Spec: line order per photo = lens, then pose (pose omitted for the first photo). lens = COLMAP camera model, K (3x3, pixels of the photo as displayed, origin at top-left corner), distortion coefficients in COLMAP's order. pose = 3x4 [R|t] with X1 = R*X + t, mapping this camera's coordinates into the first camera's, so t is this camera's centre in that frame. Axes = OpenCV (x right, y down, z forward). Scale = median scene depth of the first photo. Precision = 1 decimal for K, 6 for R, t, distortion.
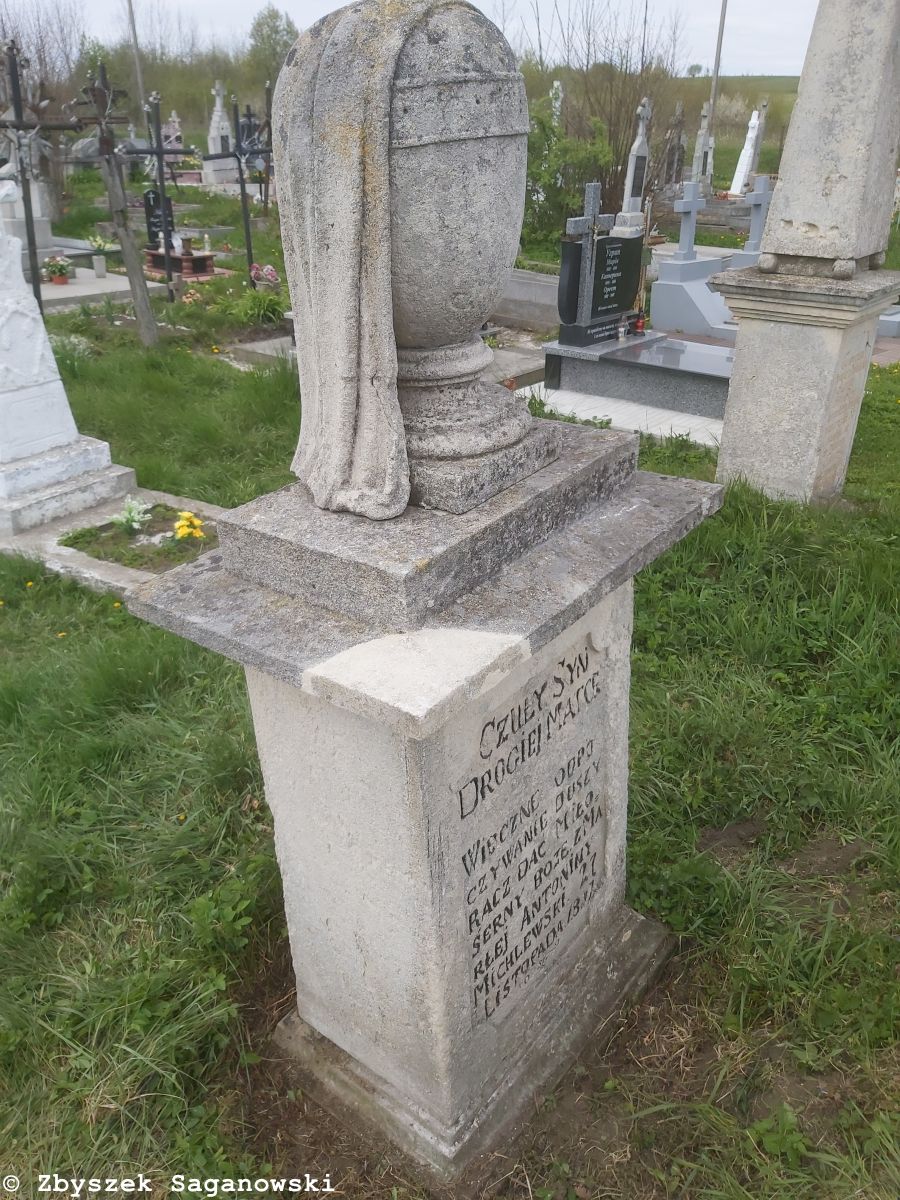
lens RADIAL K [[867.5, 0, 454.8], [0, 867.5, 623.2], [0, 0, 1]] dist [0.050267, -0.096102]
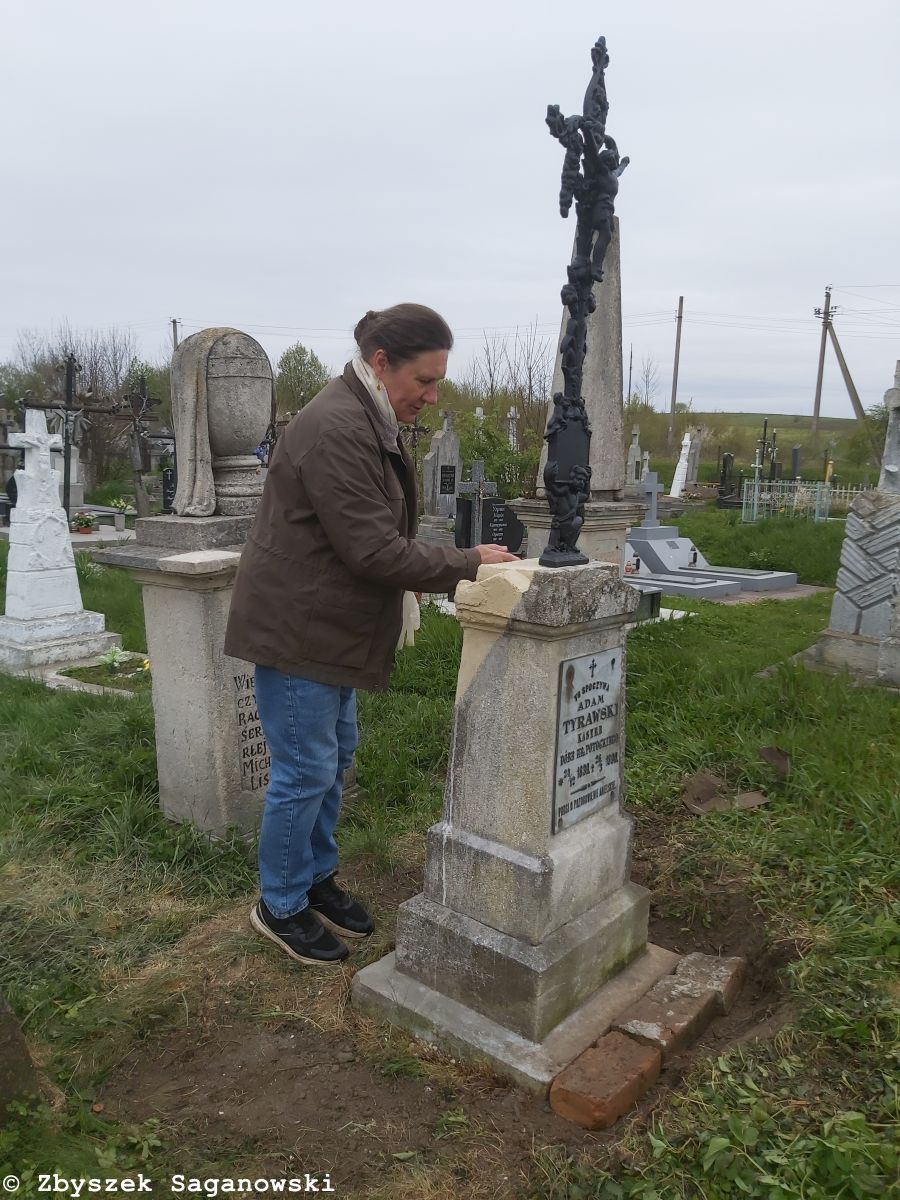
lens RADIAL K [[908.9, 0, 487.7], [0, 908.9, 685.8], [0, 0, 1]] dist [0.070467, -0.123435]
pose [[0.999517, 0.027696, 0.014107, 0.261176], [-0.022943, 0.963621, -0.266284, 0.378046], [-0.020969, 0.265832, 0.963791, -0.514485]]
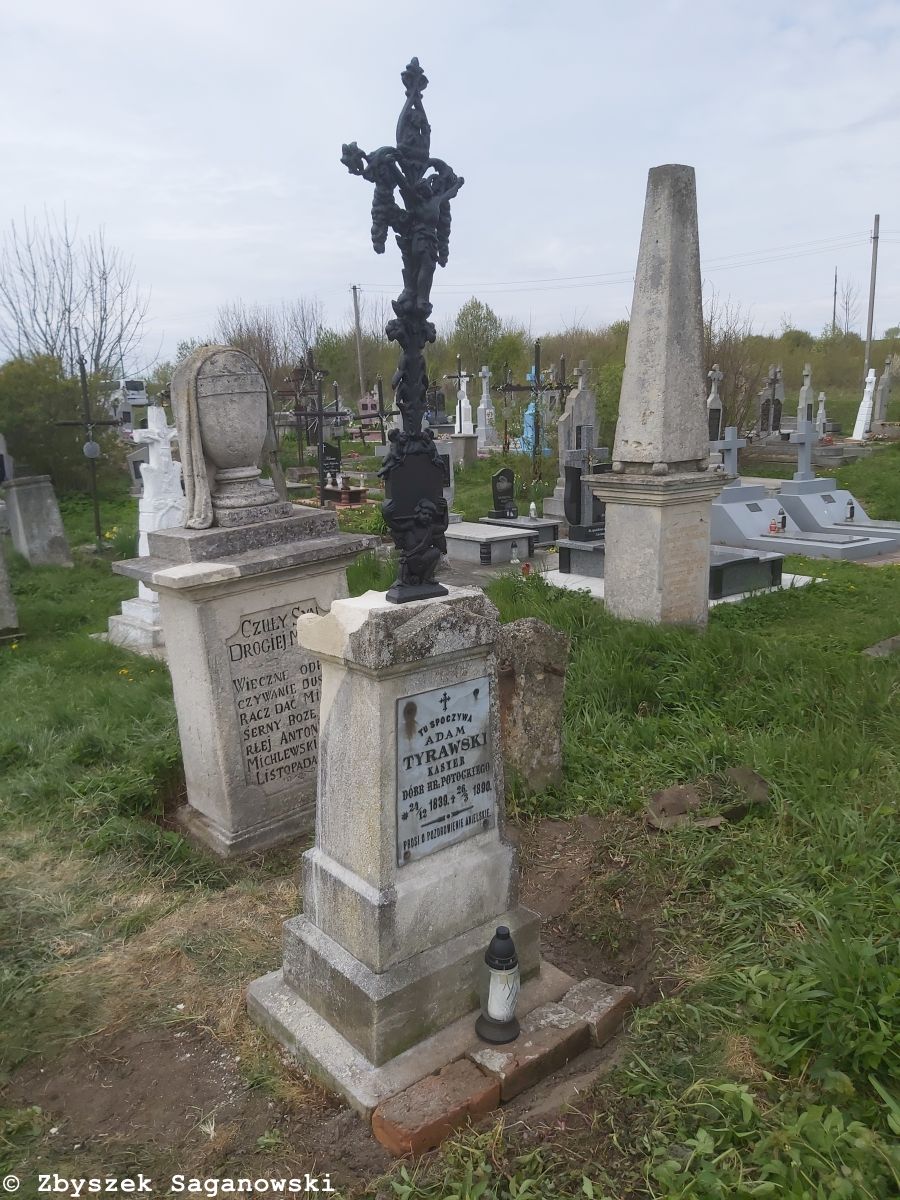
lens RADIAL K [[918.7, 0, 510.0], [0, 918.7, 681.9], [0, 0, 1]] dist [0.066438, -0.122046]
pose [[0.982084, 0.029985, -0.186043, 0.505916], [-0.069084, 0.975812, -0.207408, 0.312181], [0.175323, 0.216545, 0.960401, -0.518603]]
